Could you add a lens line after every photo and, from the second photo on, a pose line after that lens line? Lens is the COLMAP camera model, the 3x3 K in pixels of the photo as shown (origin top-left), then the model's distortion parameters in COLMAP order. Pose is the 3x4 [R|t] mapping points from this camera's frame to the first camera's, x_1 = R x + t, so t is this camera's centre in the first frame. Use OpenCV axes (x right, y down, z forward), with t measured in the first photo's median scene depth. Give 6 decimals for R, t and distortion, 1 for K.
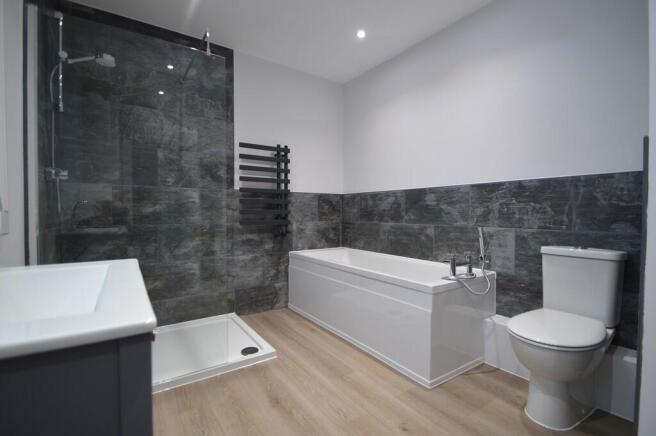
lens RADIAL K [[305.7, 0, 324.9], [0, 305.7, 219.8], [0, 0, 1]] dist [0.019107, -0.015740]
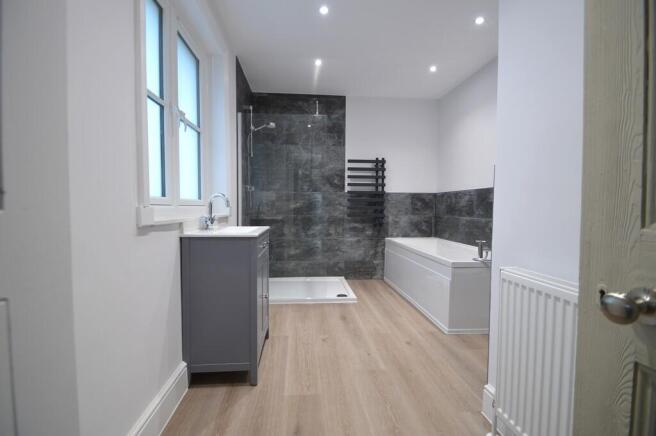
lens RADIAL K [[305.7, 0, 324.9], [0, 305.7, 219.8], [0, 0, 1]] dist [0.019107, -0.015740]
pose [[0.873479, 0.023762, -0.486282, 0.332531], [-0.016956, 0.999687, 0.018393, 0.007104], [0.486567, -0.007821, 0.873608, -0.316214]]
